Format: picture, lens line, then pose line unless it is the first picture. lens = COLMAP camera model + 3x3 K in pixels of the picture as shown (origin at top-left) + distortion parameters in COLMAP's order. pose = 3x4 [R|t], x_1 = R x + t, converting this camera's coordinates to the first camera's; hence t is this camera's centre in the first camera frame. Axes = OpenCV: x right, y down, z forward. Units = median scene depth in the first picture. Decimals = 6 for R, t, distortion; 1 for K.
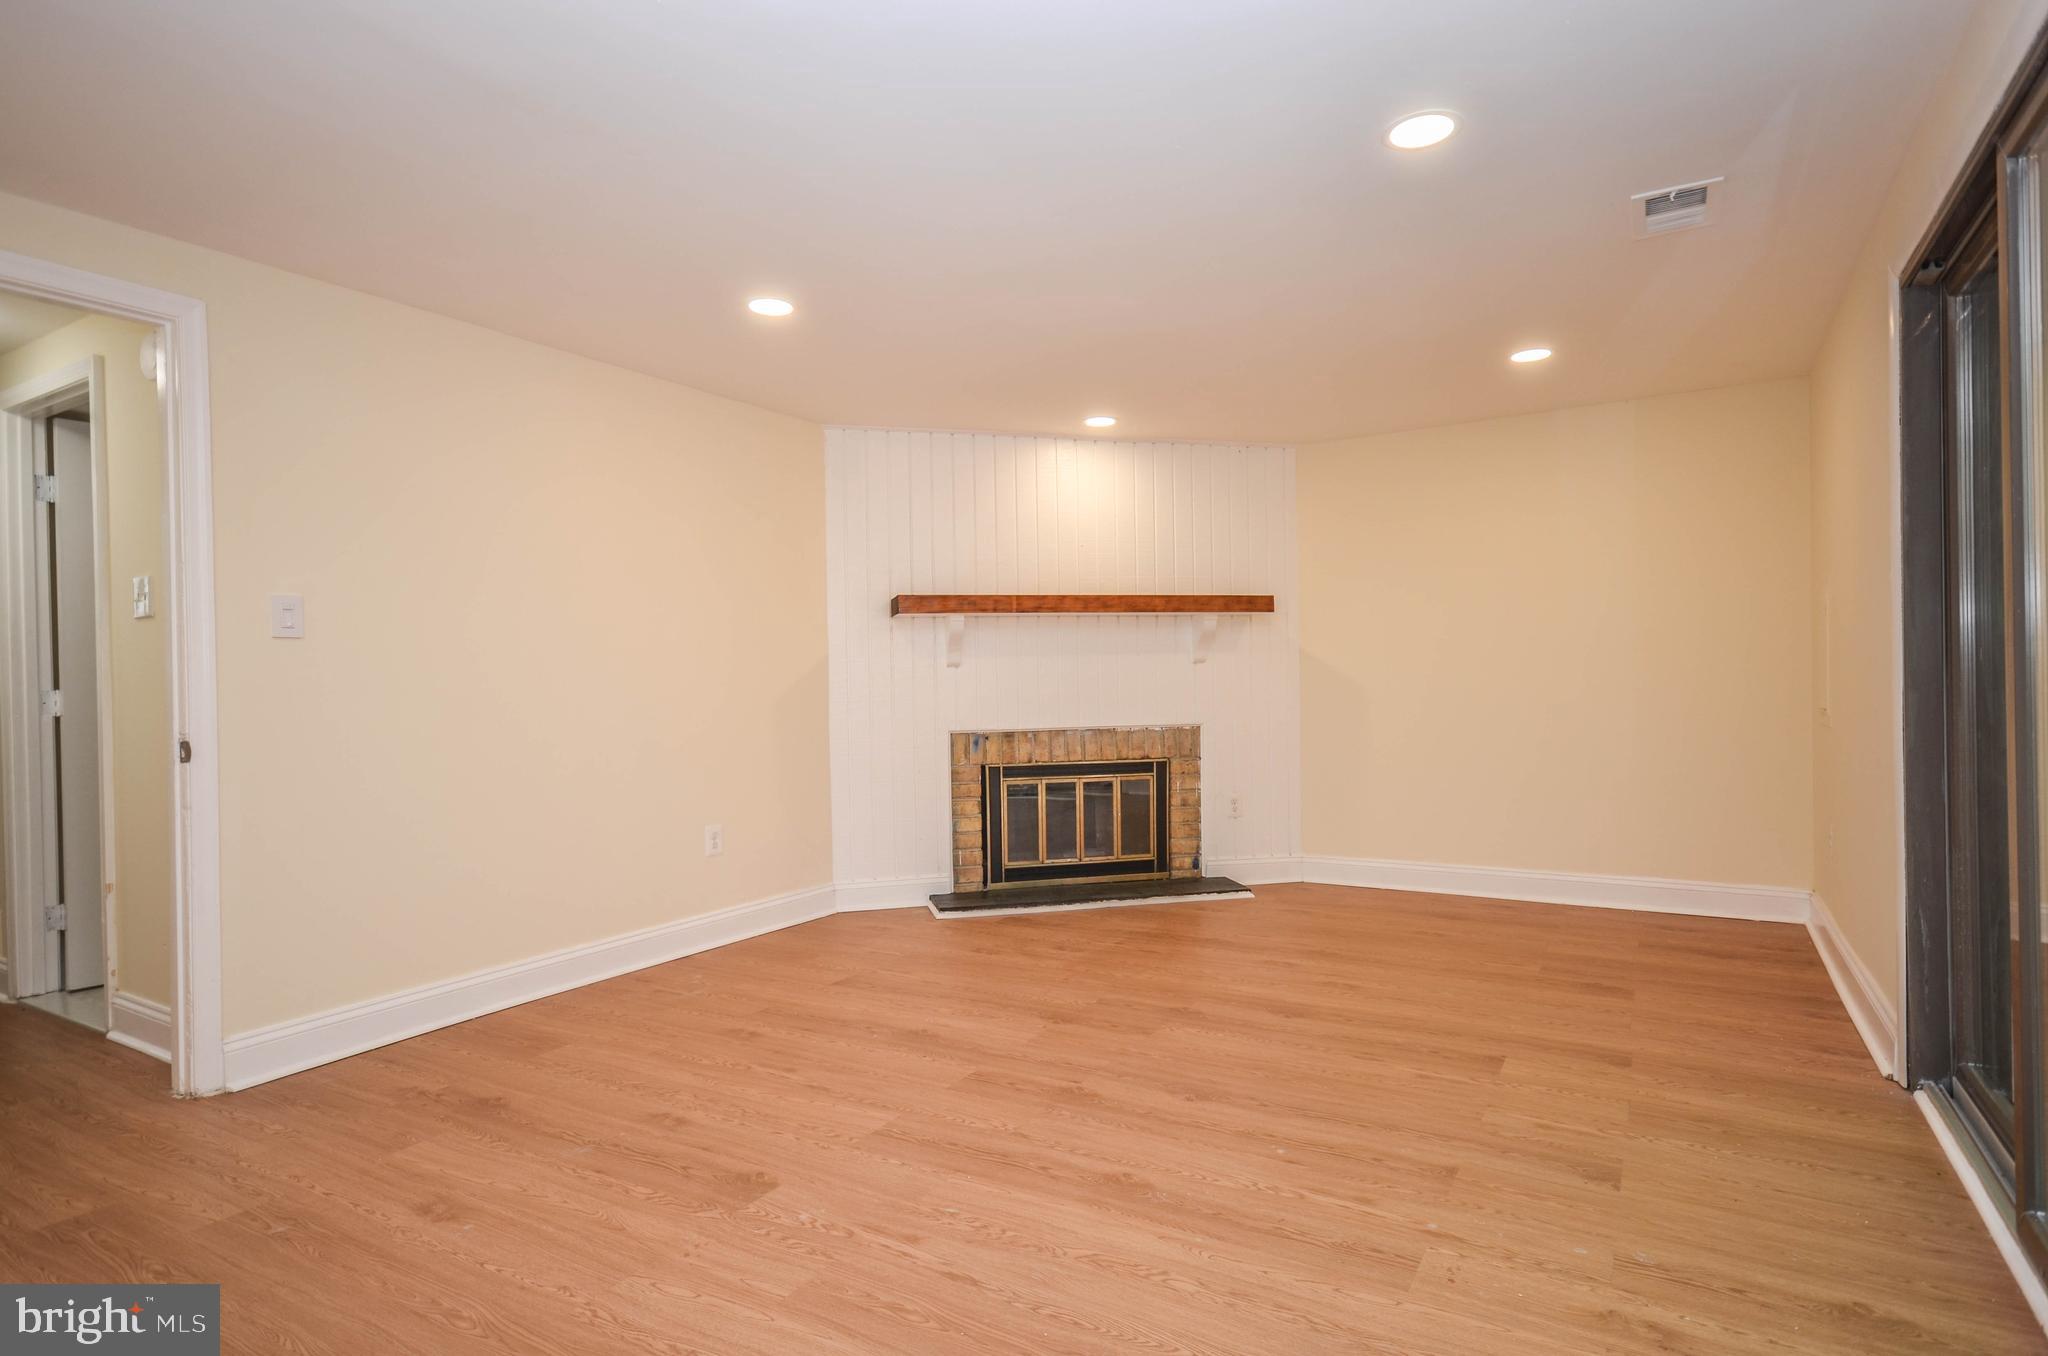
lens RADIAL K [[1059.1, 0, 1055.2], [0, 1059.1, 688.5], [0, 0, 1]] dist [0.000020, -0.000073]
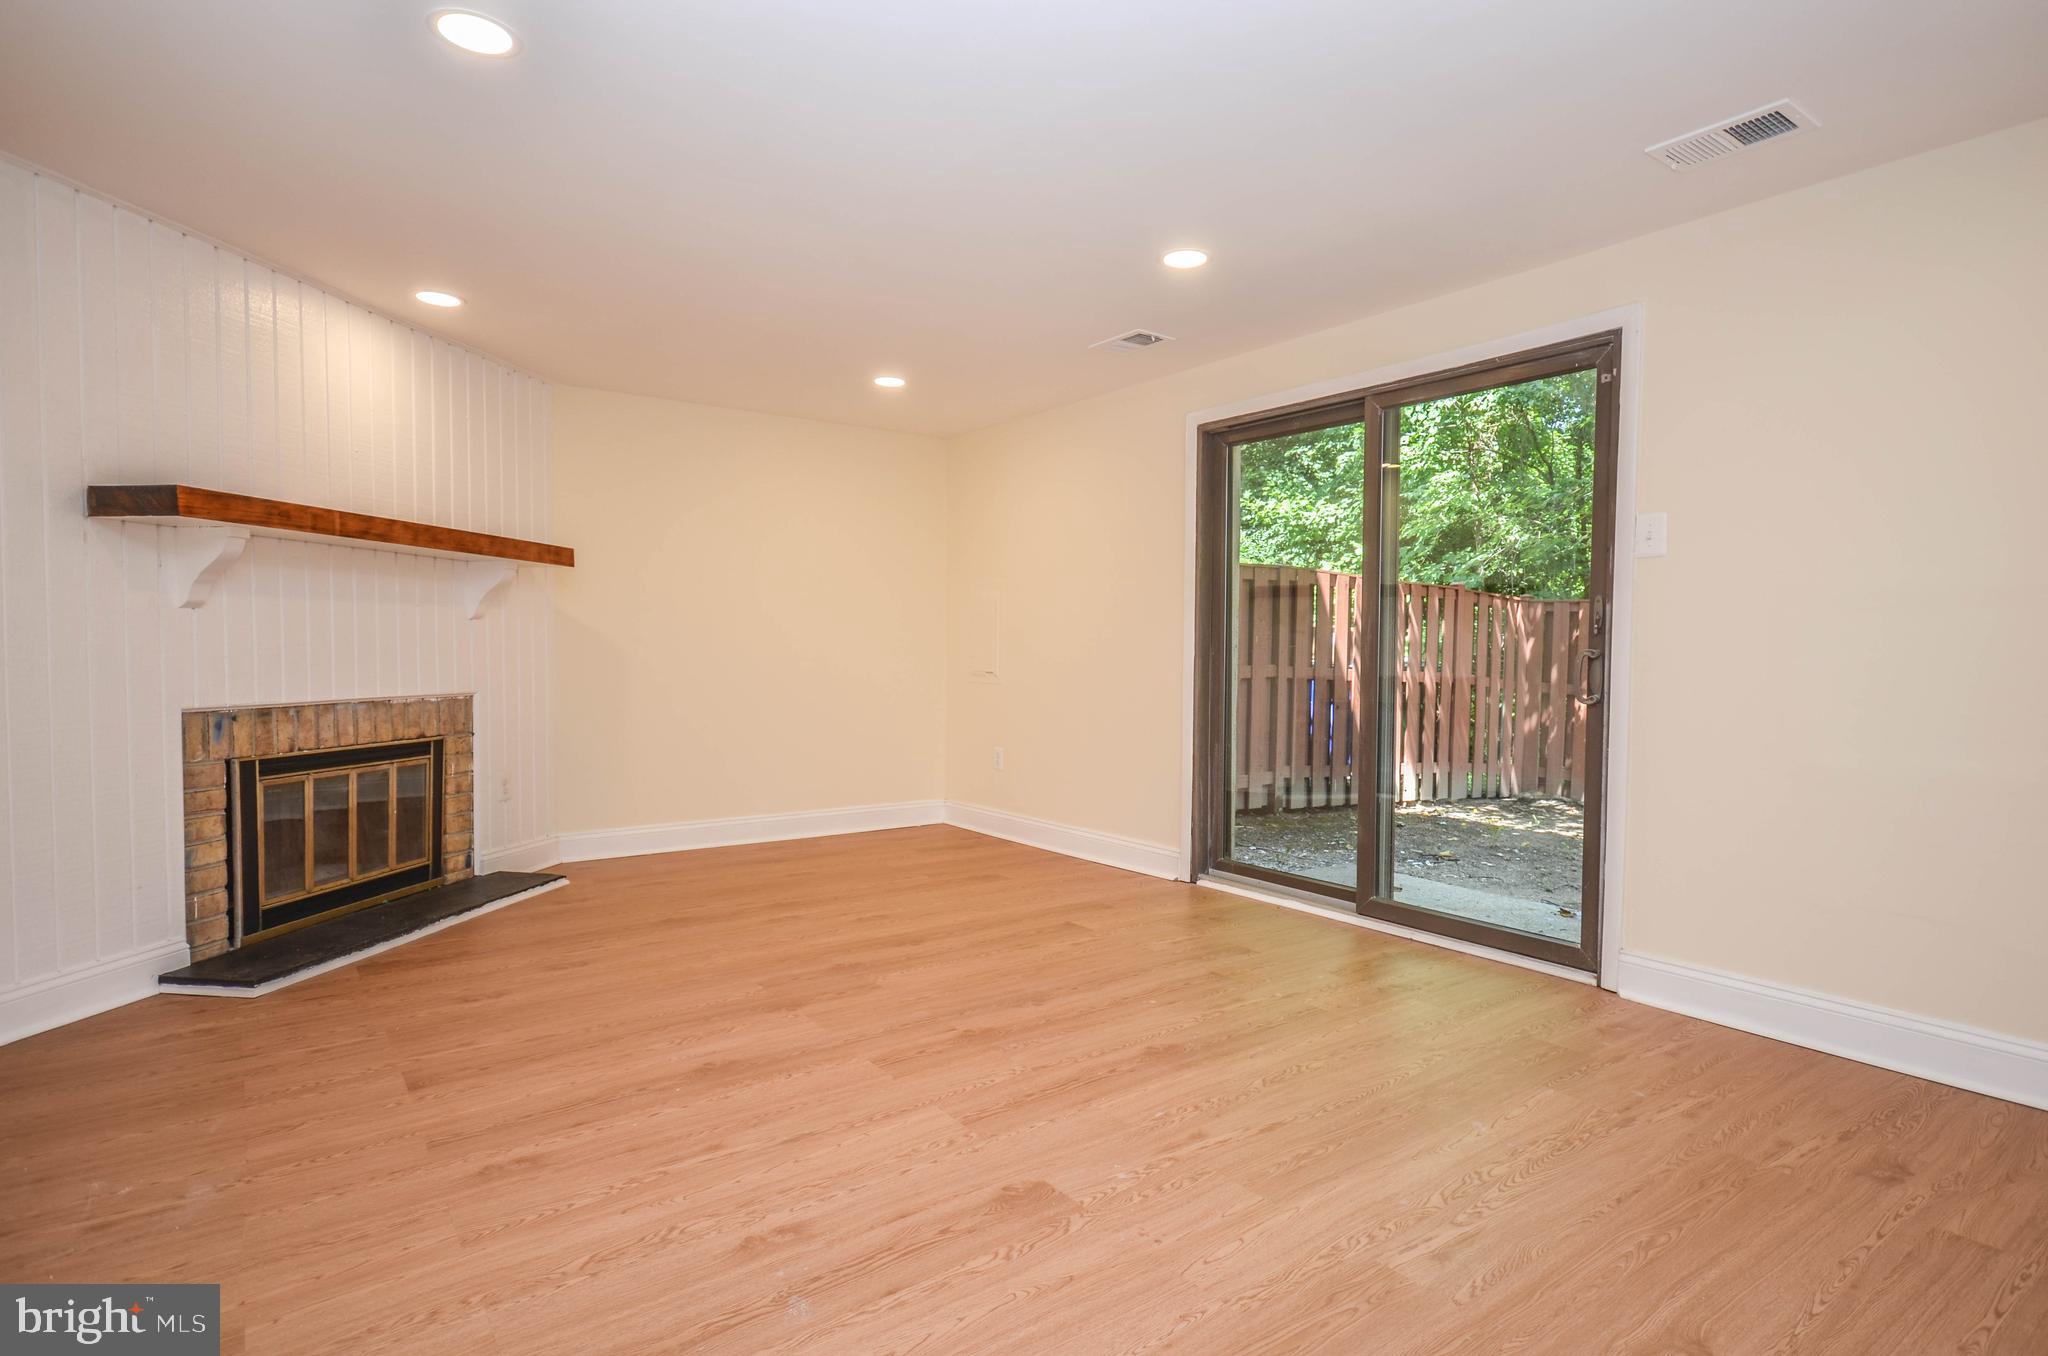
lens RADIAL K [[1062.4, 0, 1033.7], [0, 1062.4, 687.6], [0, 0, 1]] dist [0.012134, -0.000455]
pose [[0.389012, -0.011705, 0.921158, -0.483791], [-0.011422, 0.999781, 0.017527, 0.010466], [-0.921162, -0.017340, 0.388793, 0.285157]]
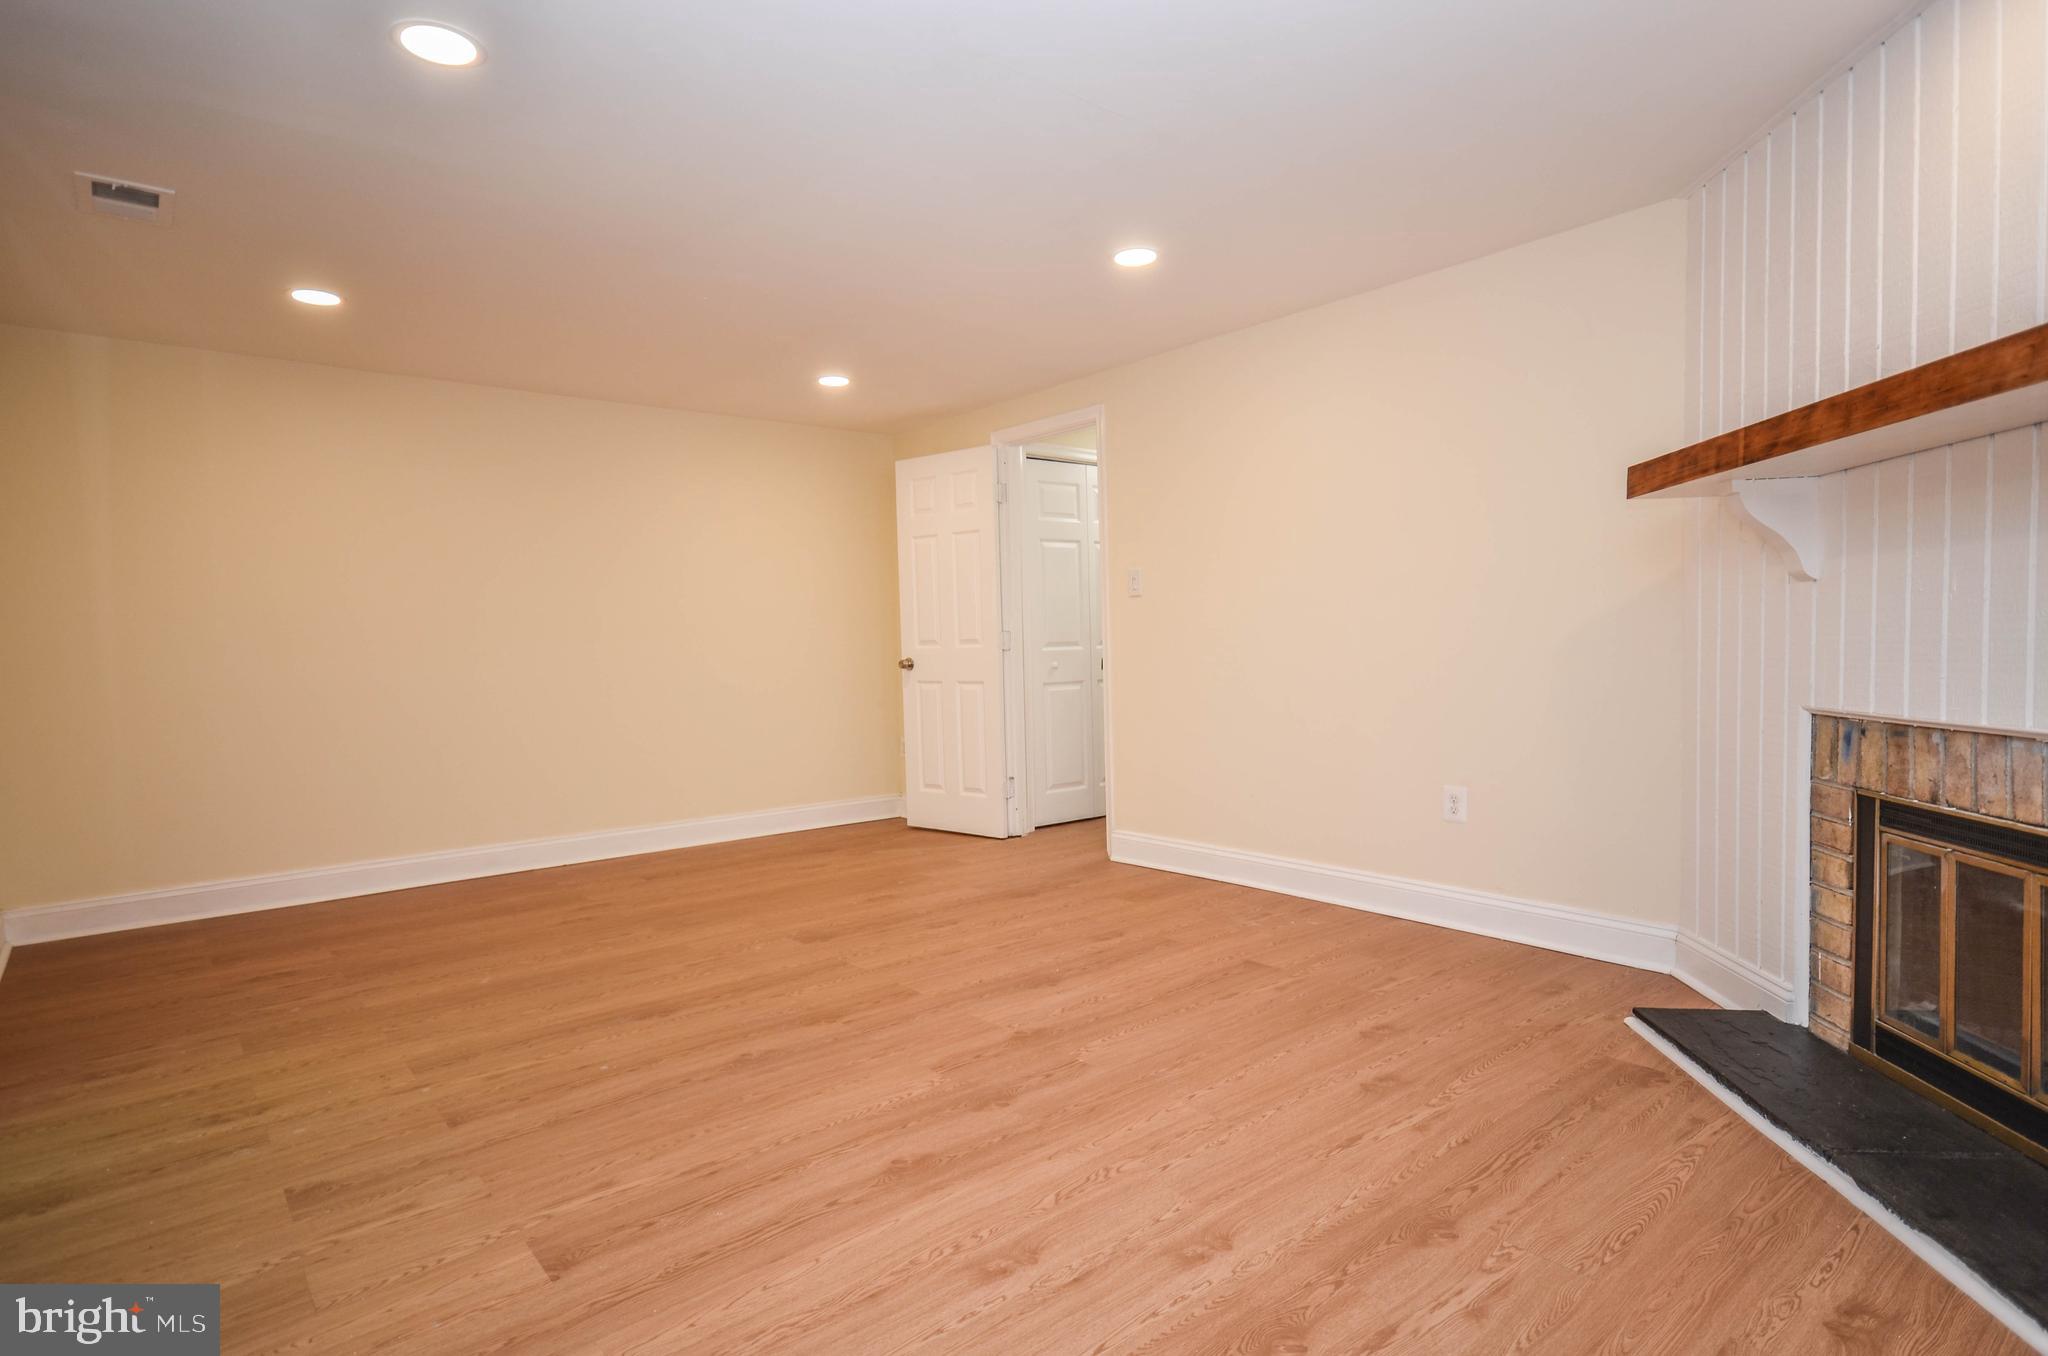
lens RADIAL K [[1045.8, 0, 1019.3], [0, 1045.8, 675.8], [0, 0, 1]] dist [0.024491, -0.011254]
pose [[-0.341646, 0.059341, -0.937954, 0.490089], [0.024277, 0.998229, 0.054312, -0.011208], [0.939515, -0.004215, -0.342481, 0.814482]]
